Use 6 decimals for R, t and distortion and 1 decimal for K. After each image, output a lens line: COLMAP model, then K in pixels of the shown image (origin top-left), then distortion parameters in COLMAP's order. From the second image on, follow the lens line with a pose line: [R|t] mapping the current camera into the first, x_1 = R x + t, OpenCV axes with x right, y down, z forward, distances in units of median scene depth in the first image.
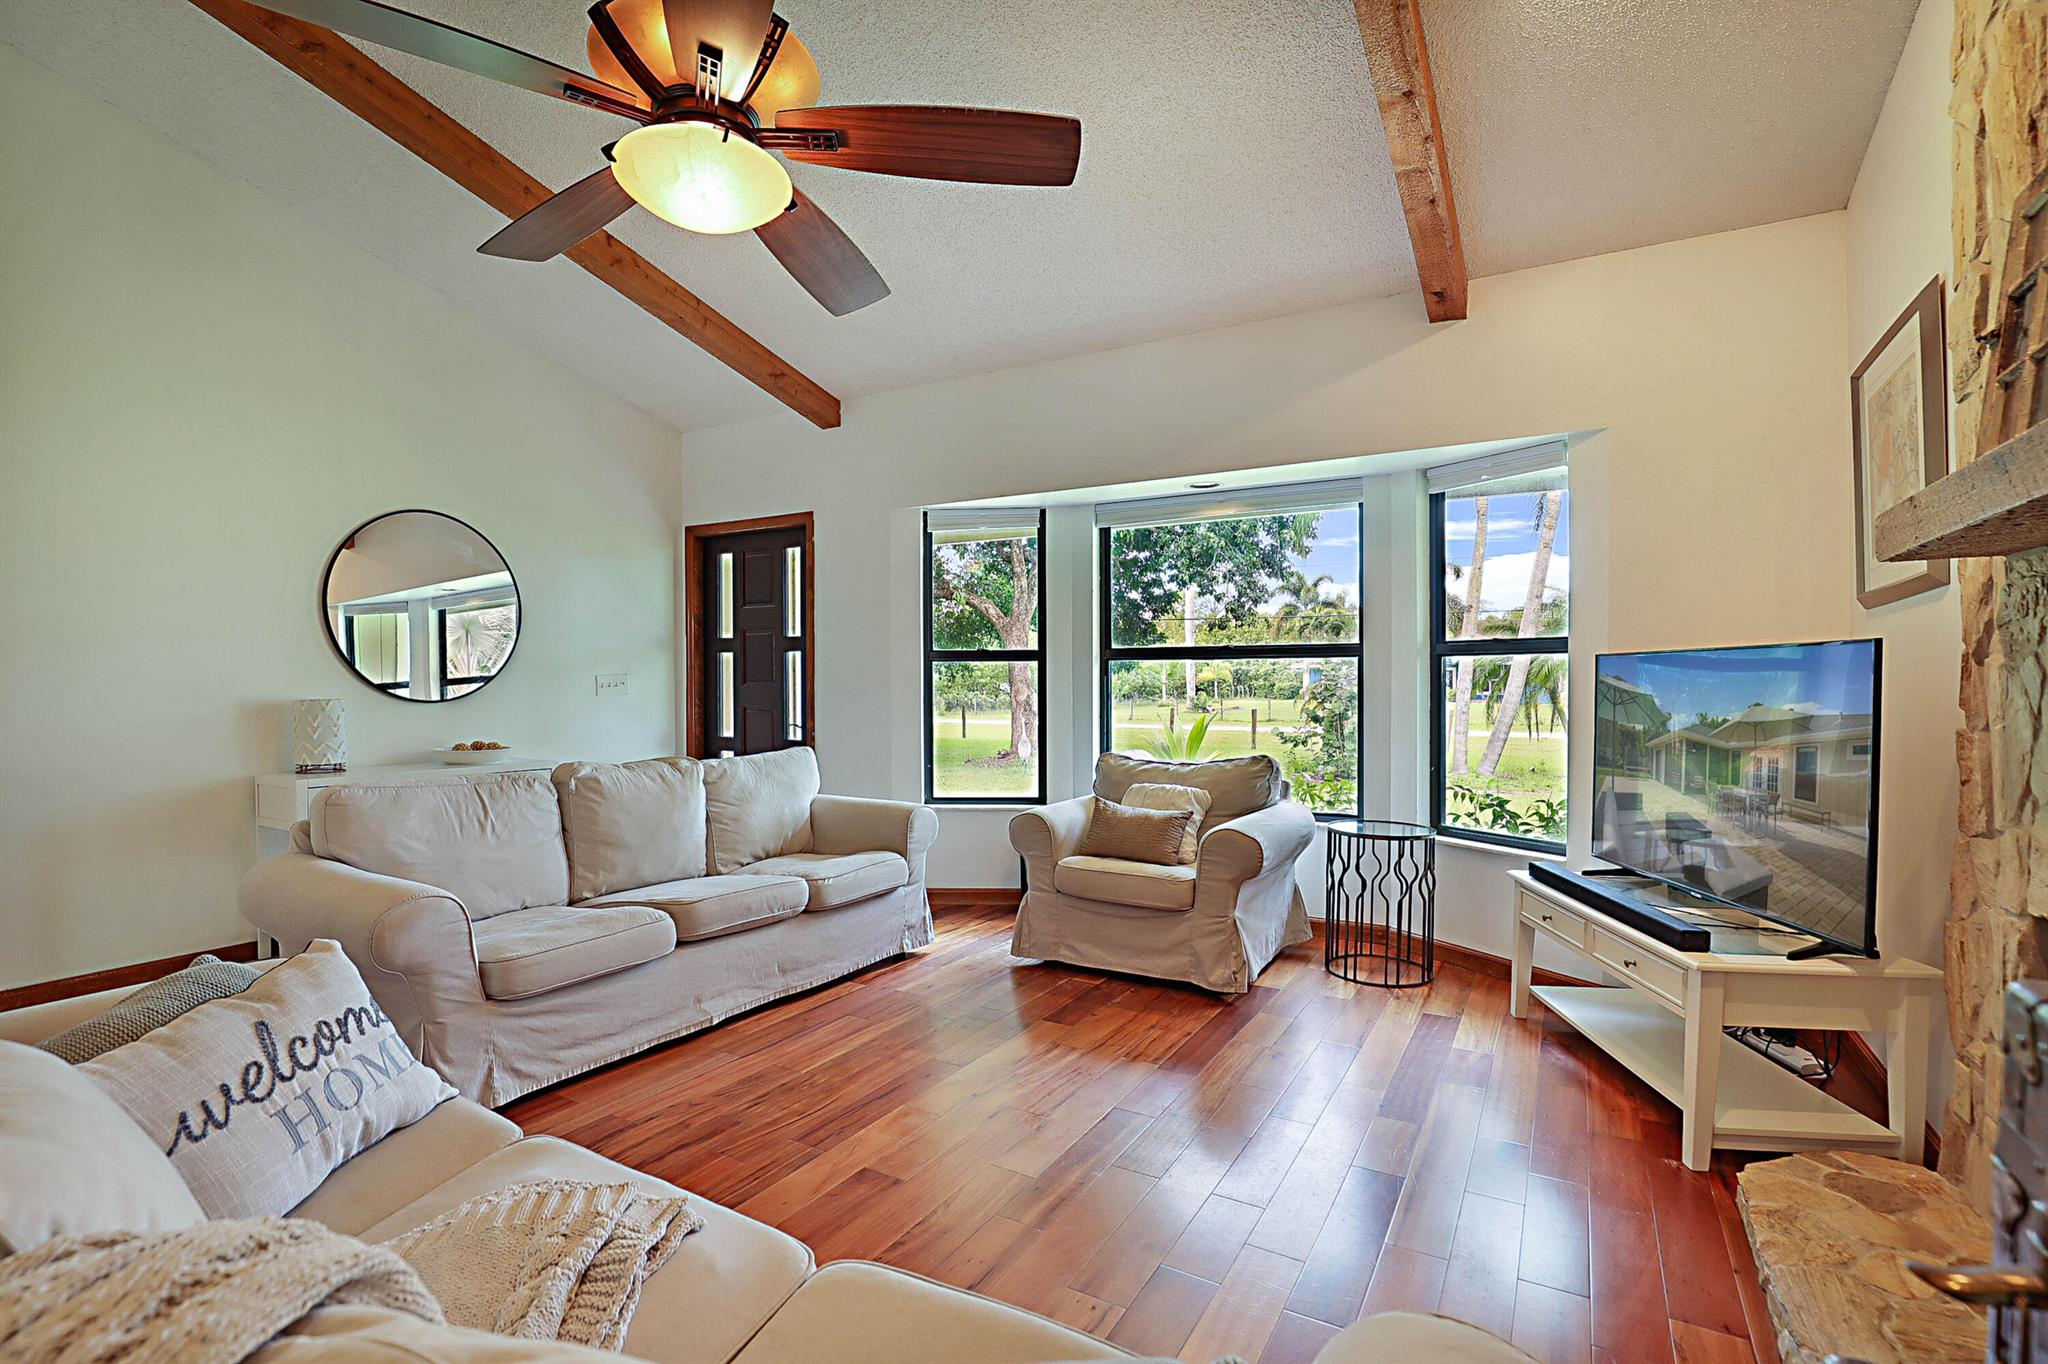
lens RADIAL K [[961.2, 0, 1033.8], [0, 961.2, 696.0], [0, 0, 1]] dist [-0.030269, 0.003200]
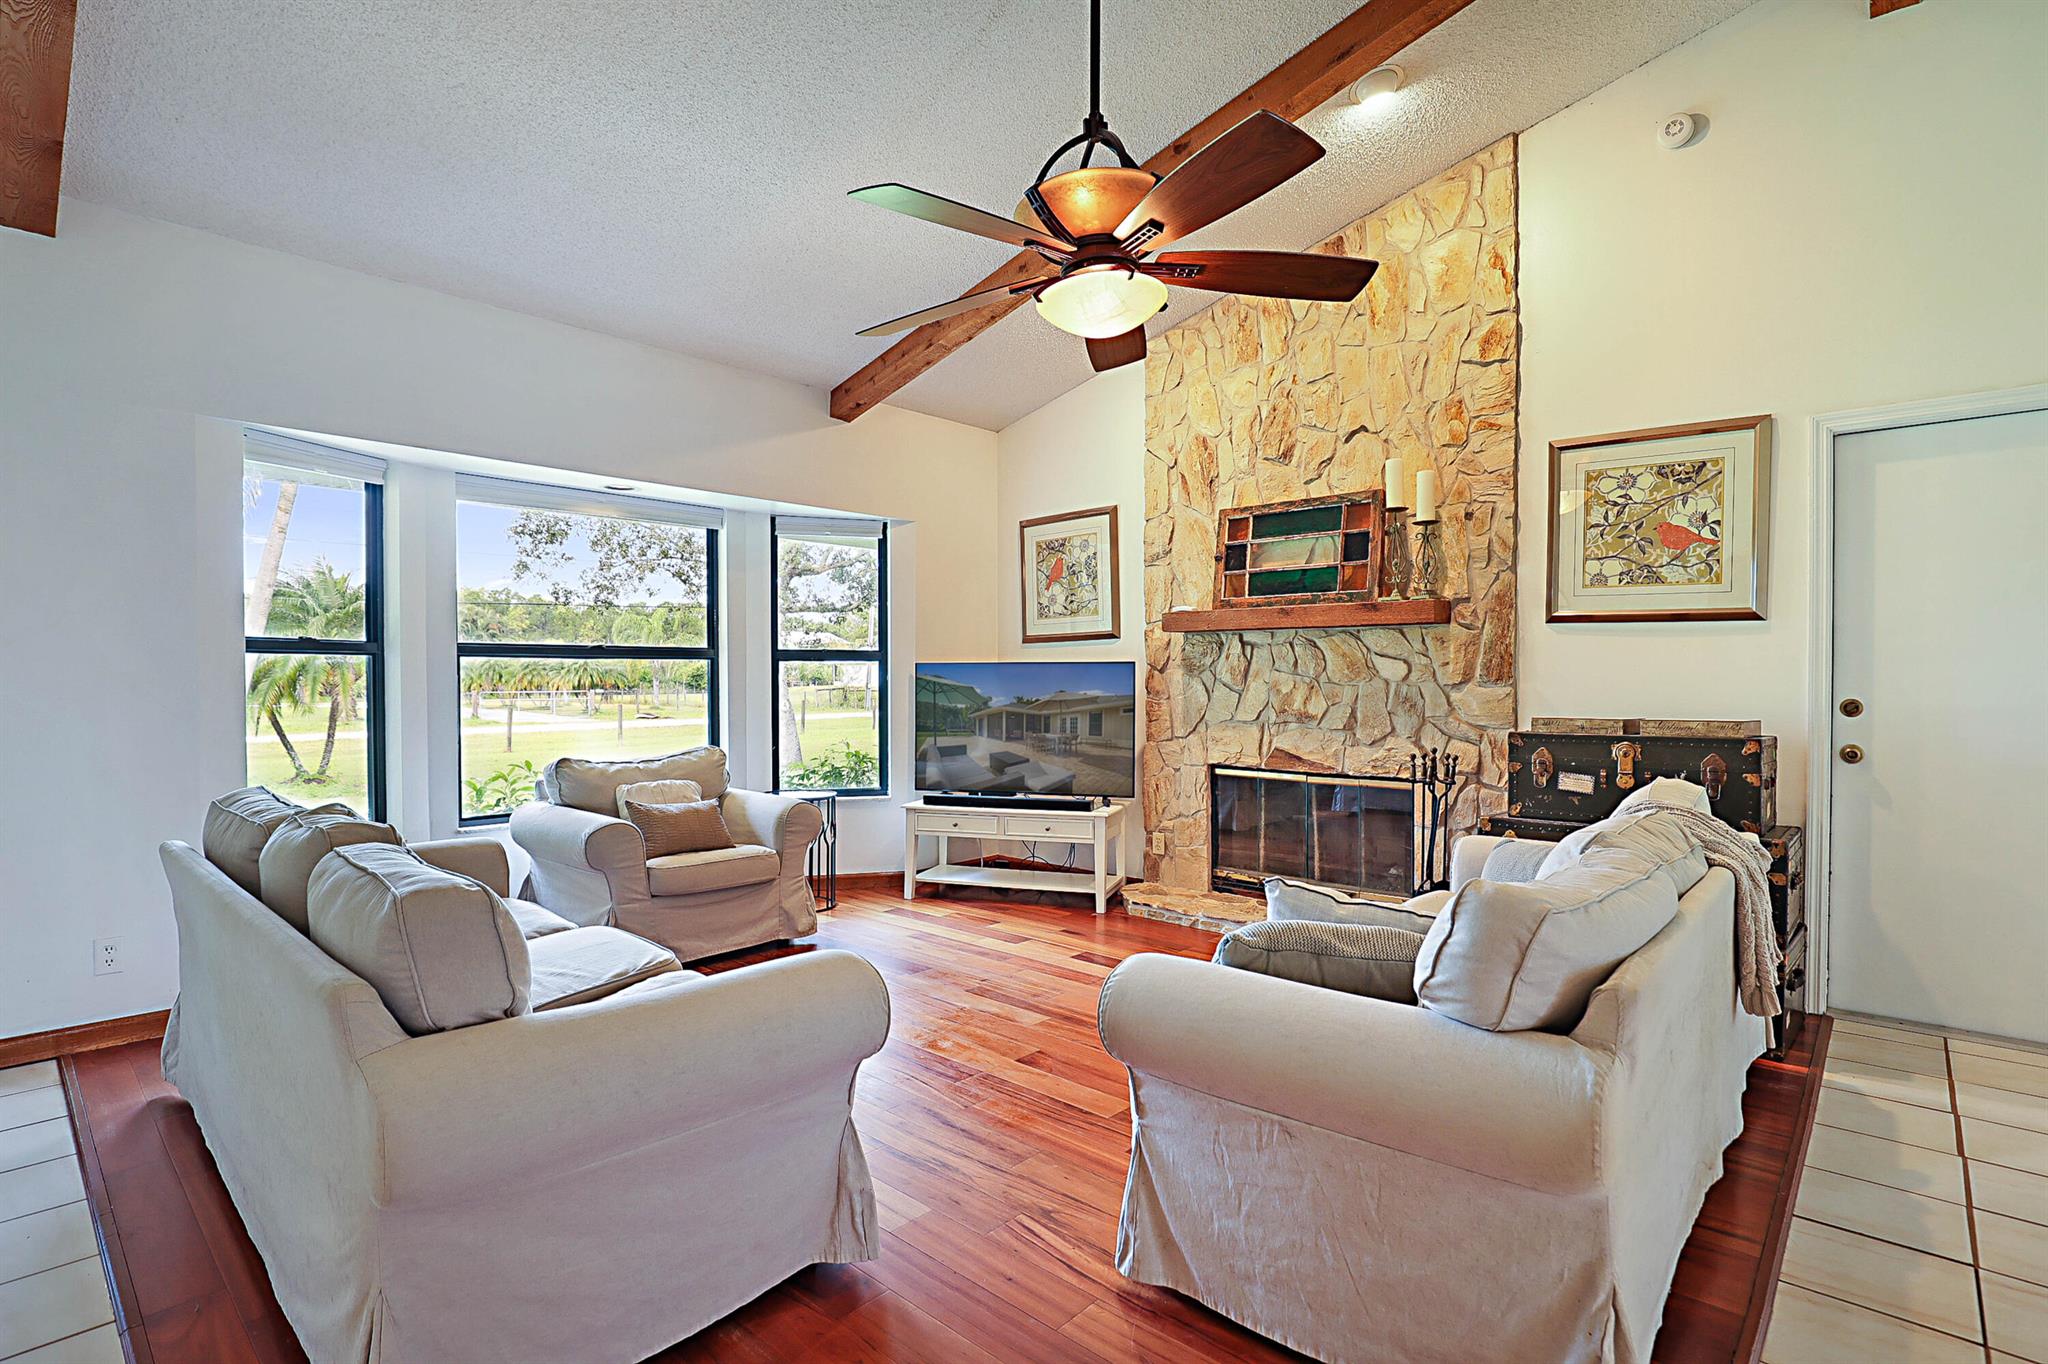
lens RADIAL K [[974.7, 0, 1008.6], [0, 974.7, 694.9], [0, 0, 1]] dist [-0.024846, 0.000749]
pose [[0.231319, -0.017782, 0.972715, -1.061981], [0.013252, 0.999798, 0.015125, -0.013290], [-0.972788, 0.009392, 0.231508, 0.515299]]
